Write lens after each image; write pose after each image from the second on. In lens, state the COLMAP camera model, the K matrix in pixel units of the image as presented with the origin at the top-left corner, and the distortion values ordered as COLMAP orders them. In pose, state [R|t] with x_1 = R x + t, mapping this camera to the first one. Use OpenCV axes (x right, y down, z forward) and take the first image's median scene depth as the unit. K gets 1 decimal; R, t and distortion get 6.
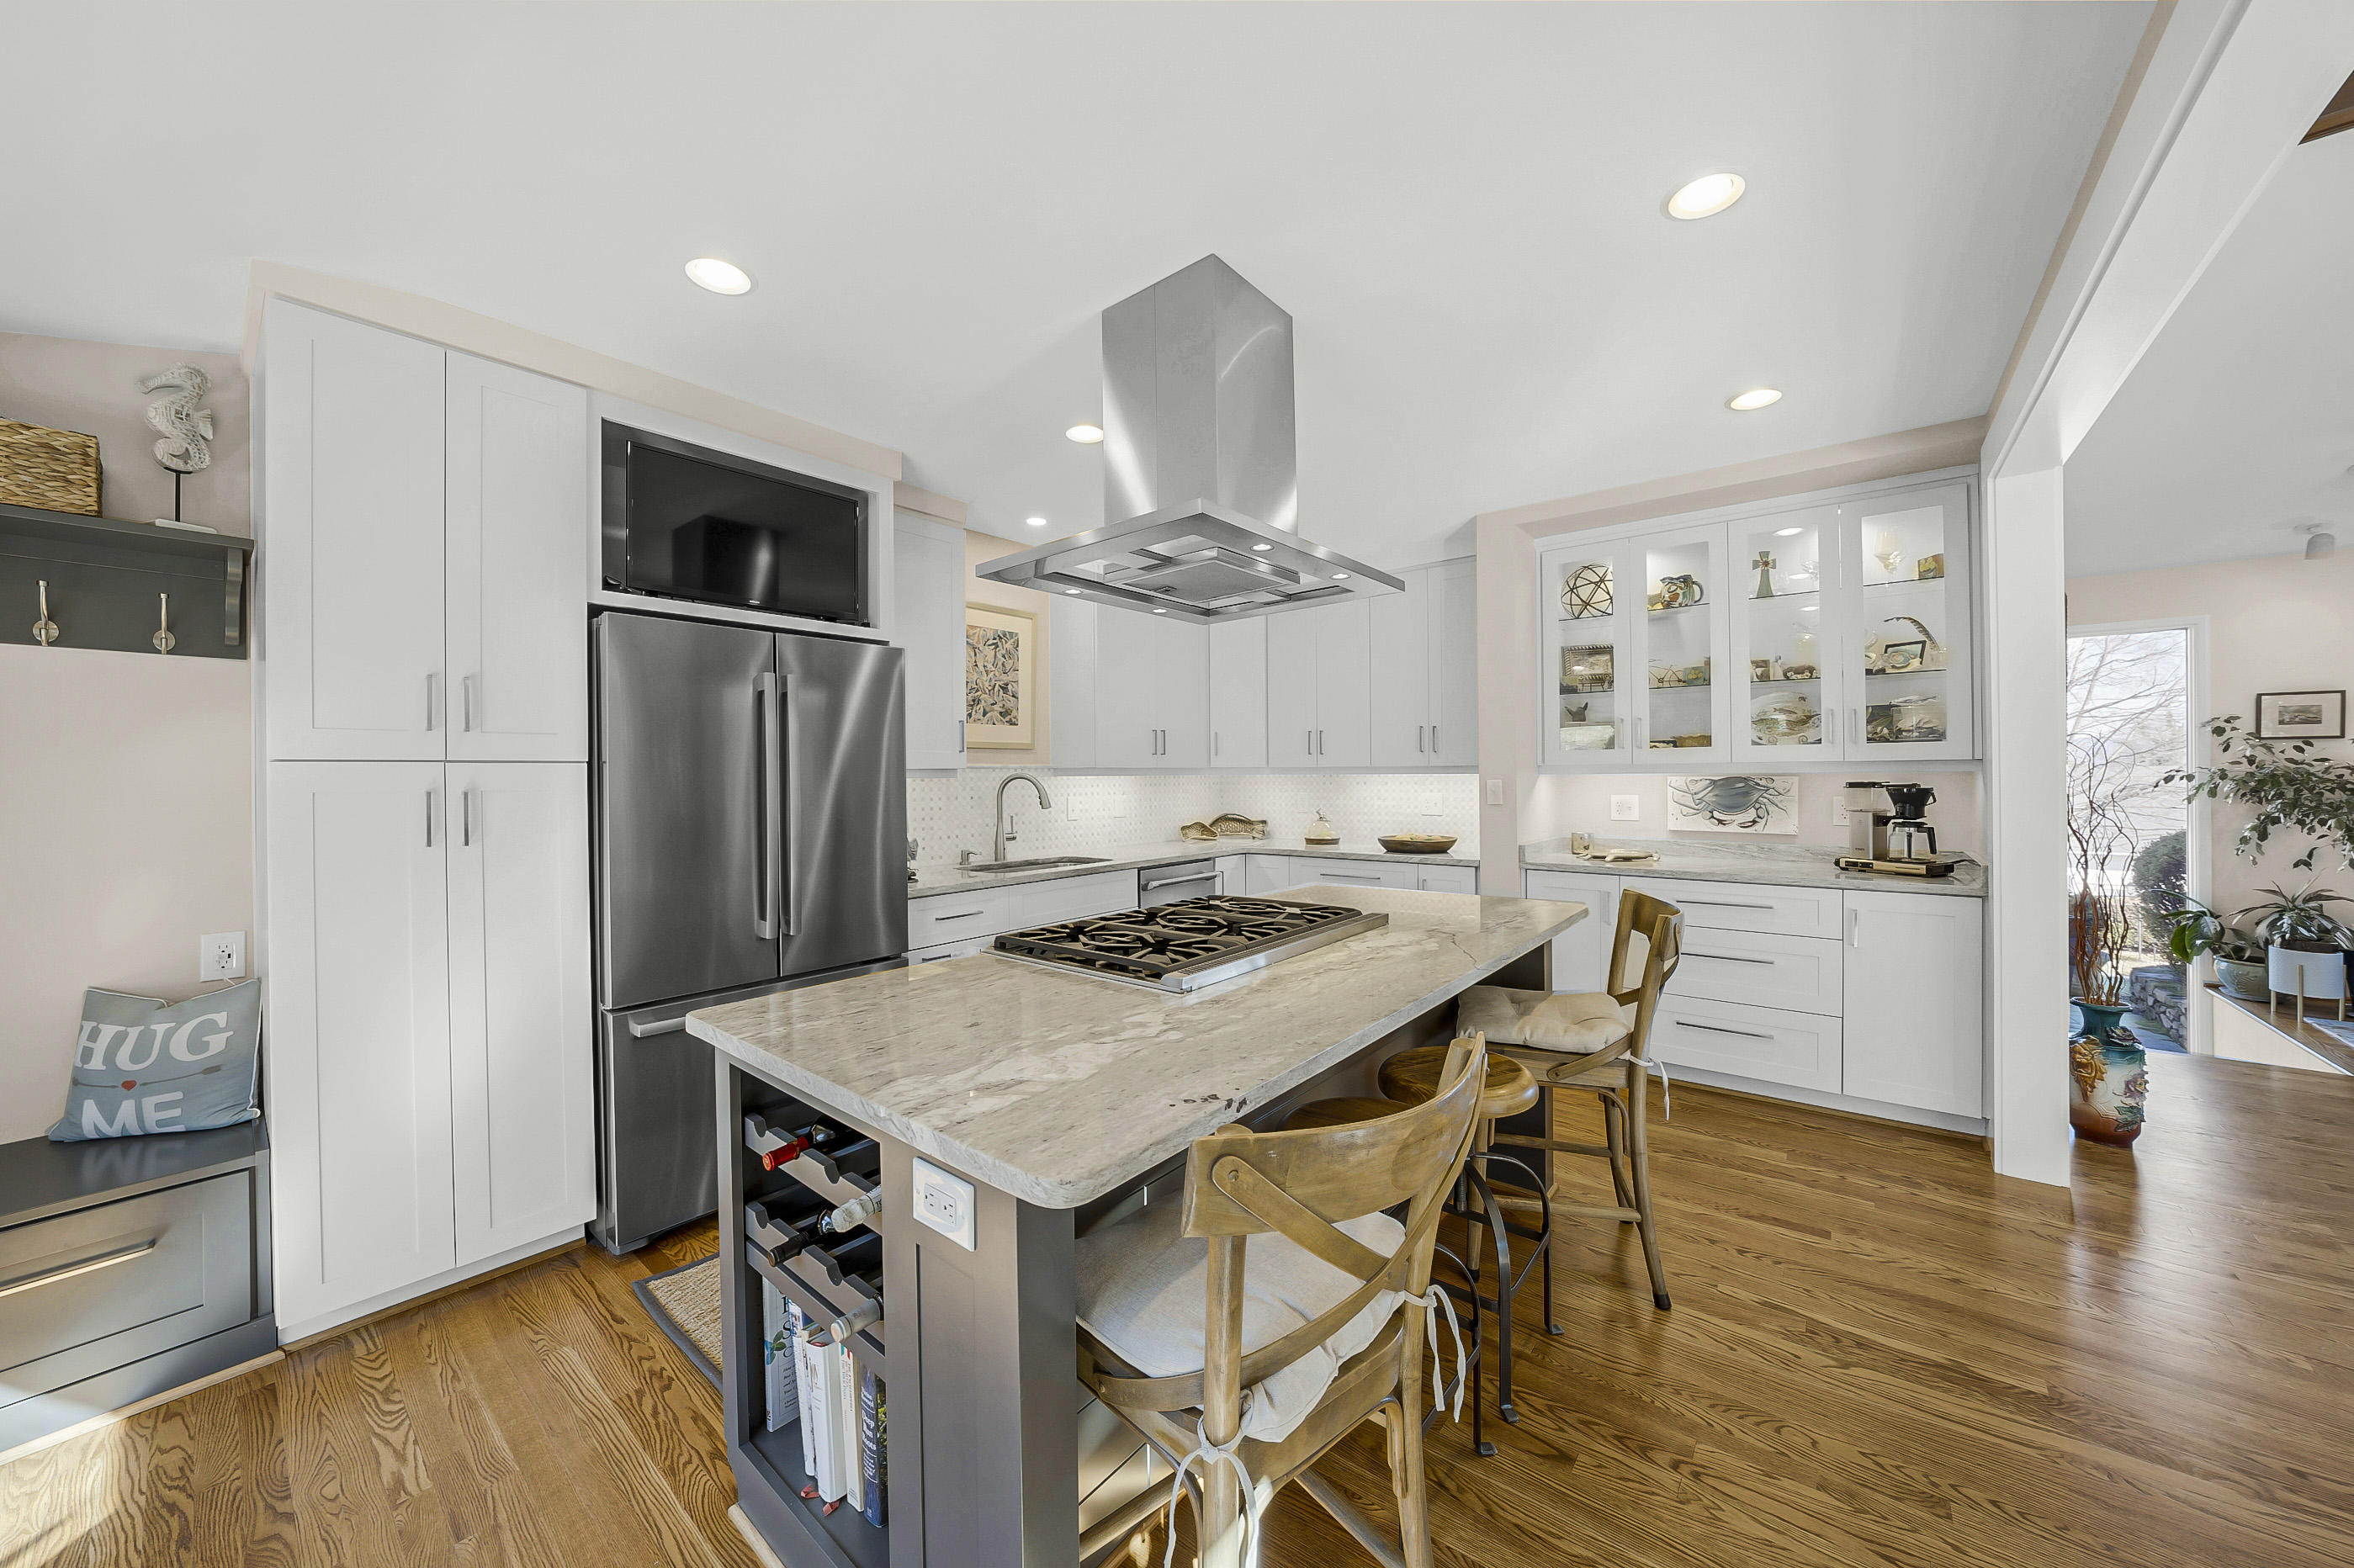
lens RADIAL K [[825.6, 0, 1182.2], [0, 825.6, 775.1], [0, 0, 1]] dist [-0.021778, 0.003906]
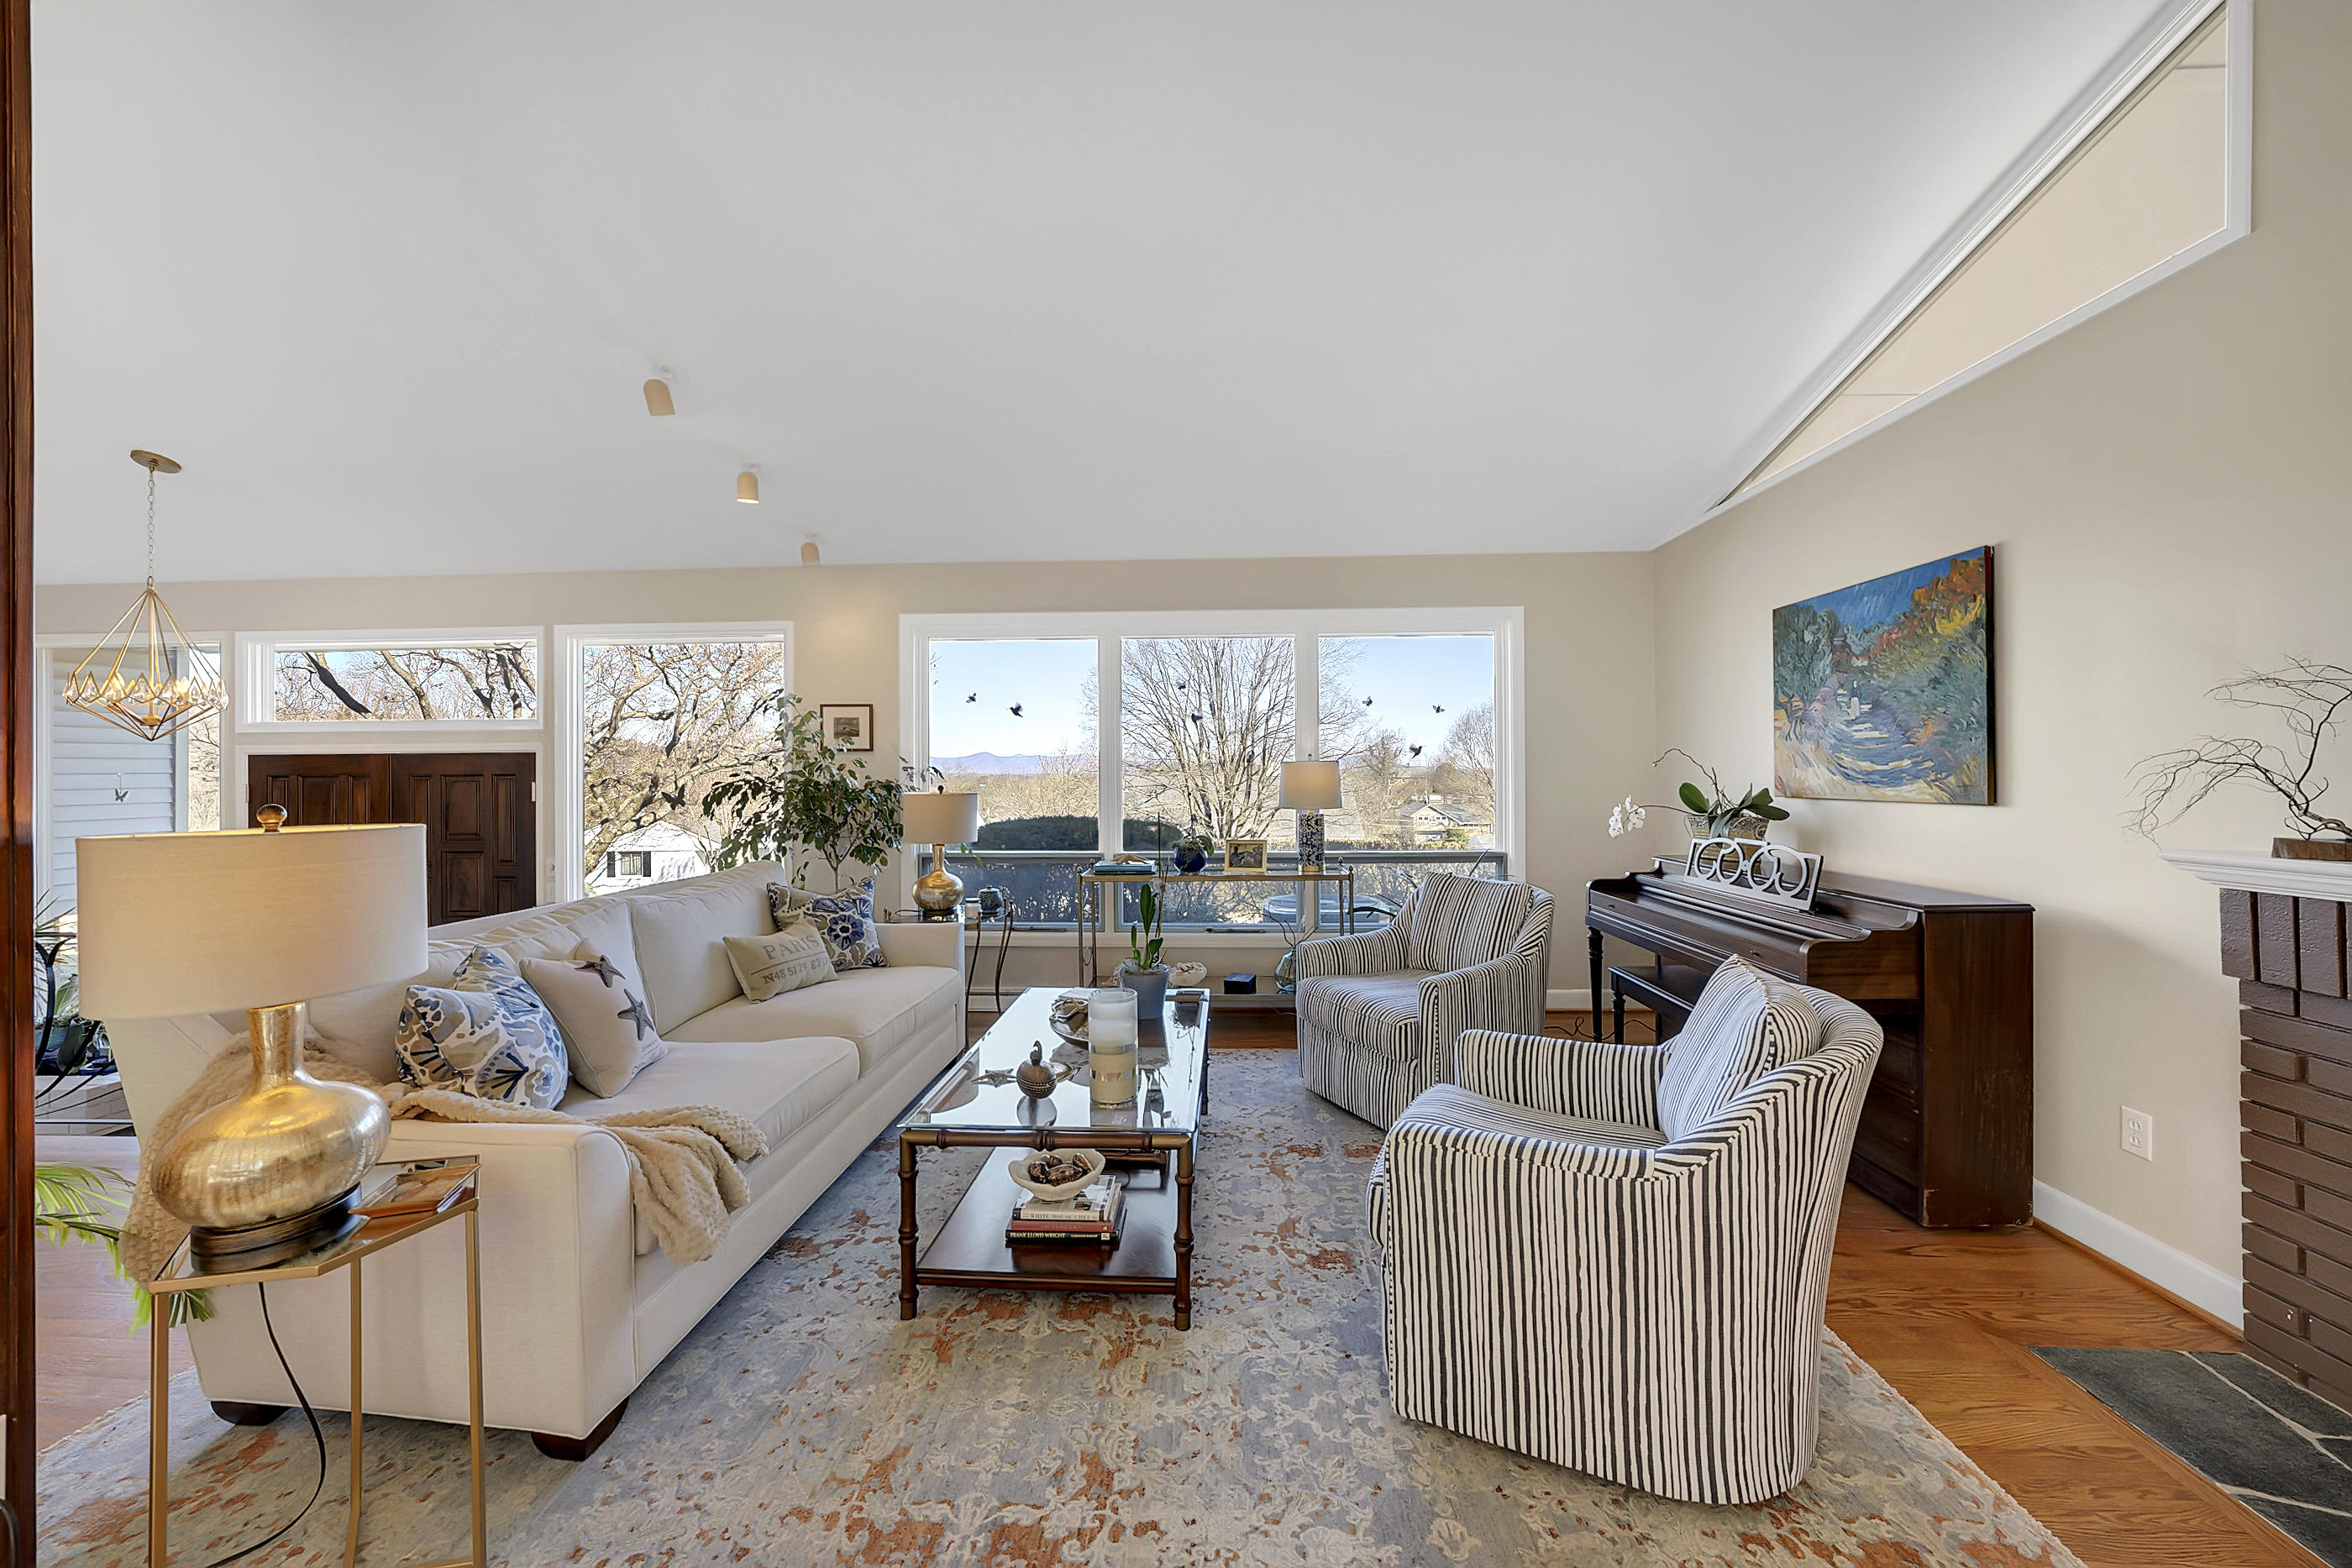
lens RADIAL K [[813.6, 0, 1190.3], [0, 813.6, 775.9], [0, 0, 1]] dist [-0.026200, 0.005670]
pose [[0.801390, 0.004163, 0.598128, 1.615776], [-0.001297, 0.999986, -0.005222, -0.014202], [-0.598141, 0.003410, 0.801384, -0.107825]]
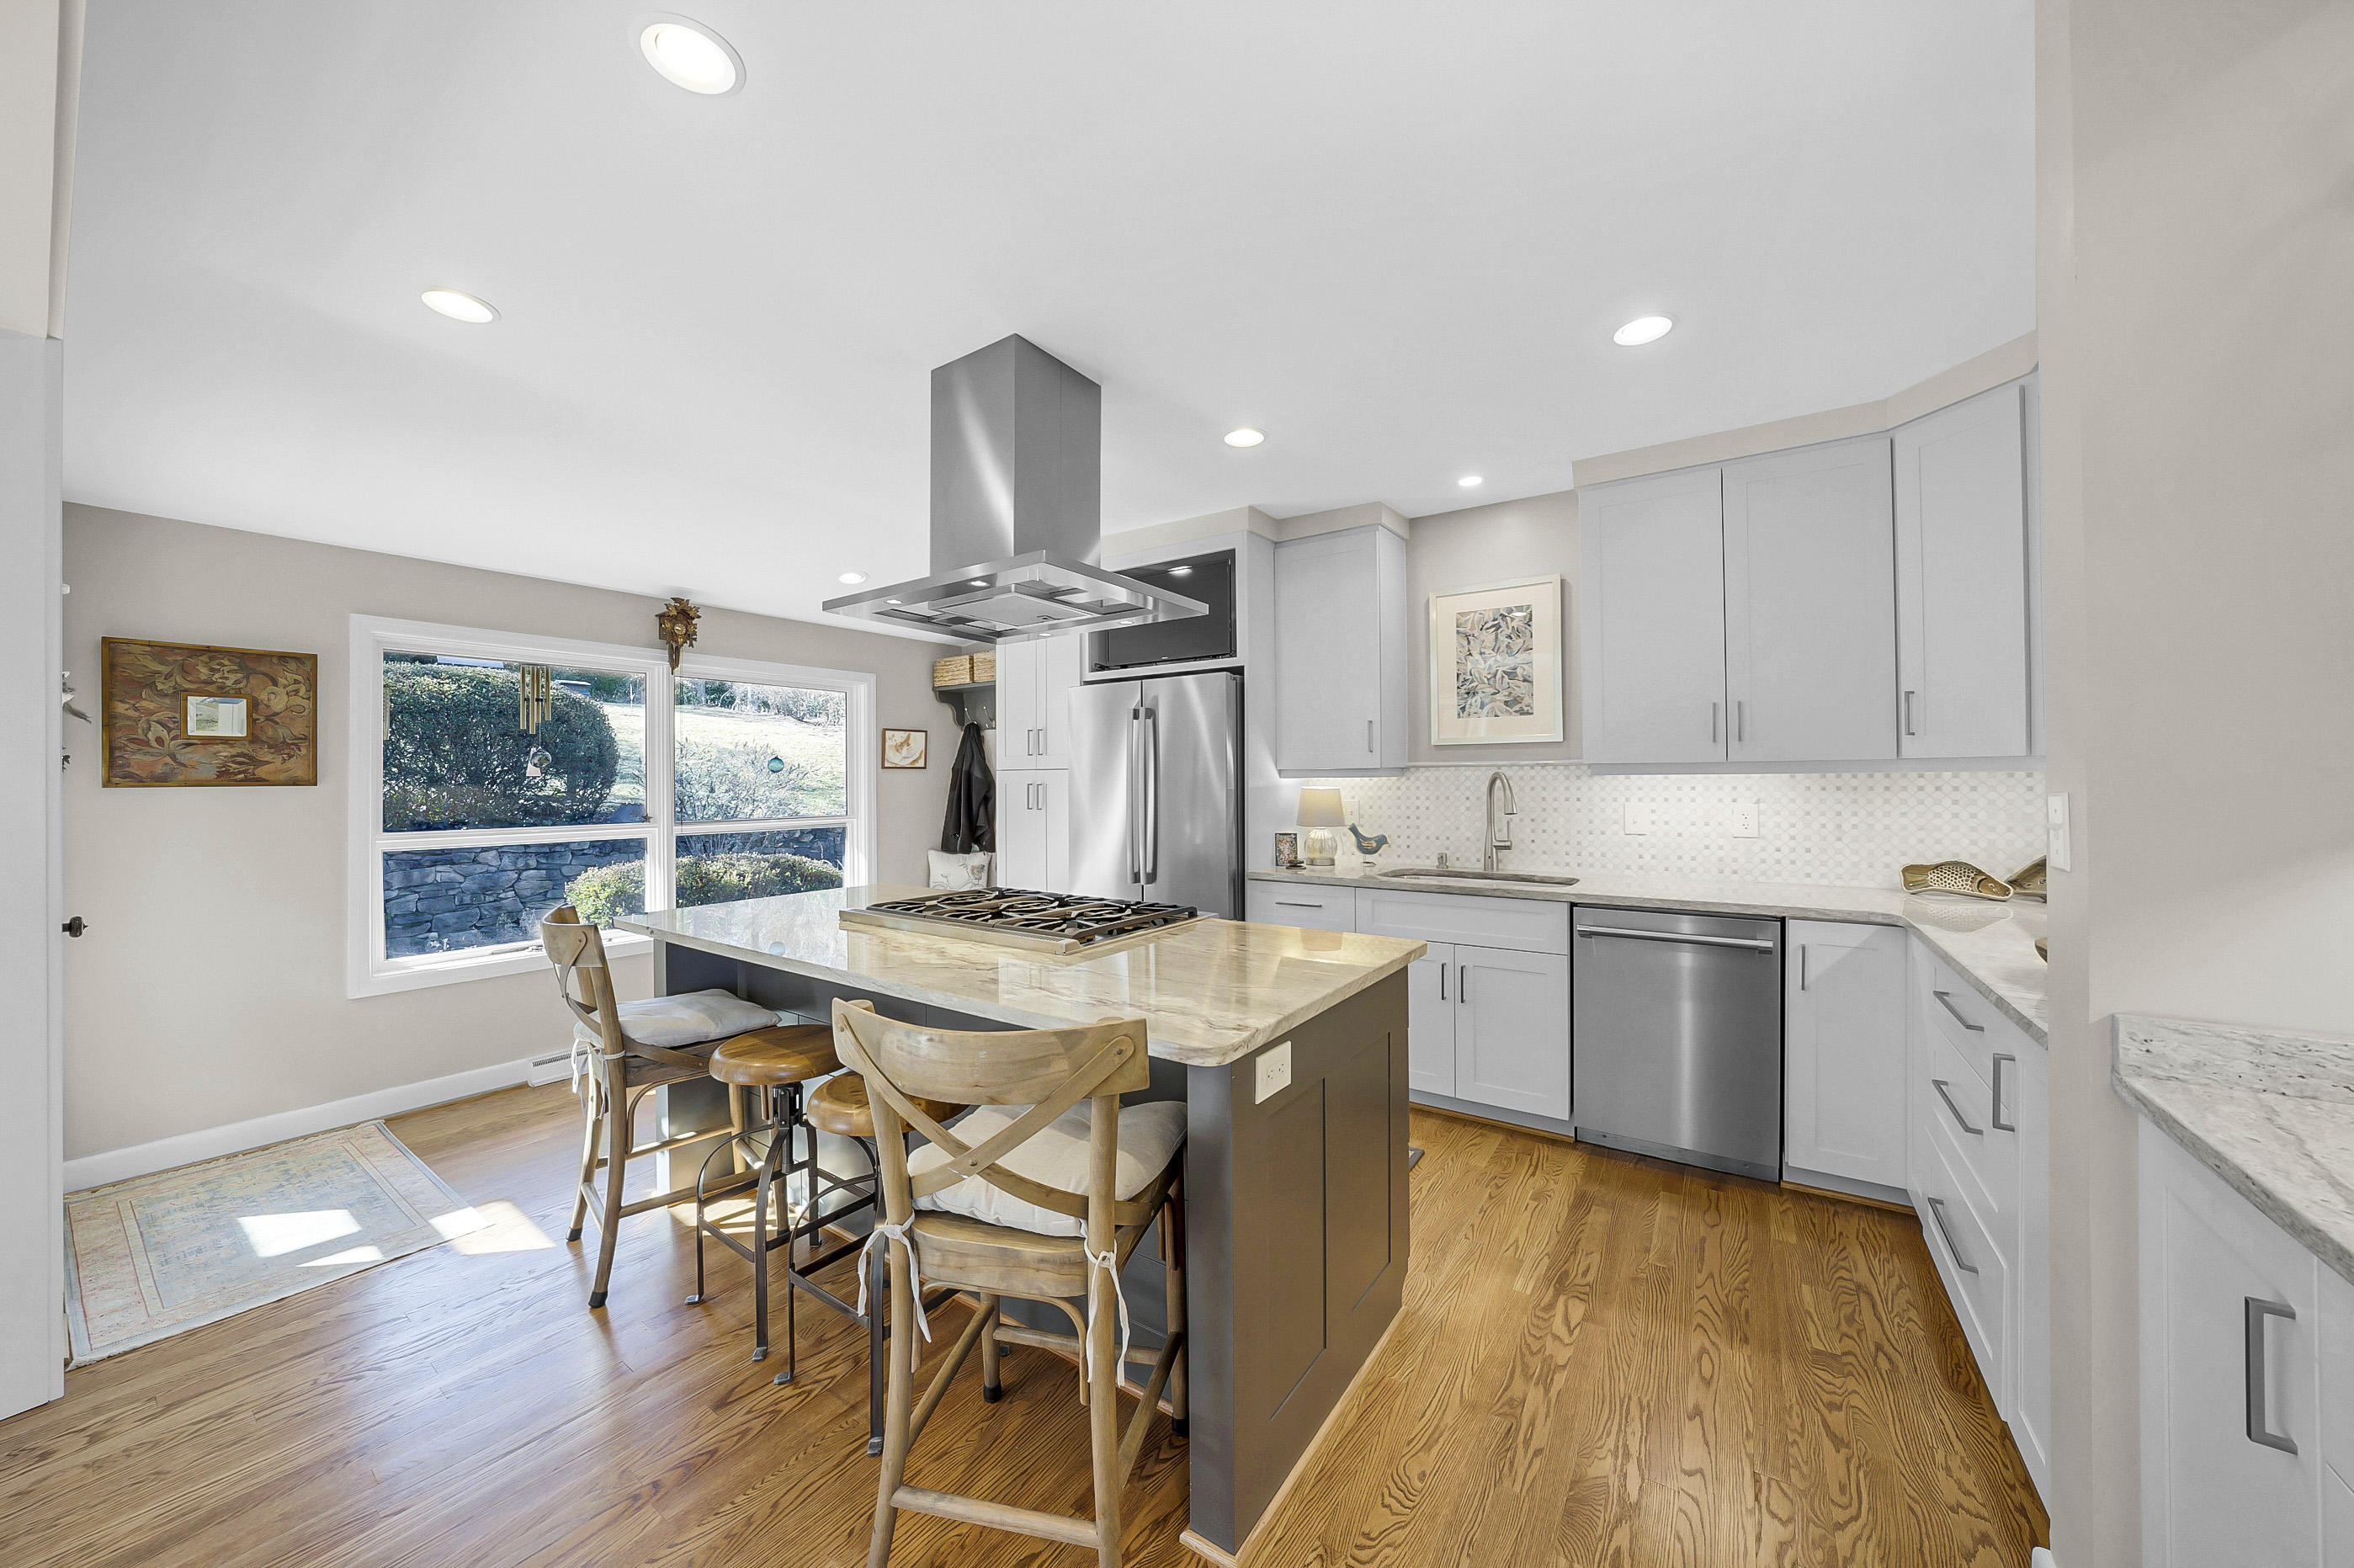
lens RADIAL K [[814.4, 0, 1171.6], [0, 814.4, 767.7], [0, 0, 1]] dist [-0.026200, 0.005670]
pose [[0.074083, -0.007537, -0.997224, 0.789157], [0.006485, 0.999954, -0.007076, -0.003540], [0.997231, -0.005942, 0.074128, 0.756666]]
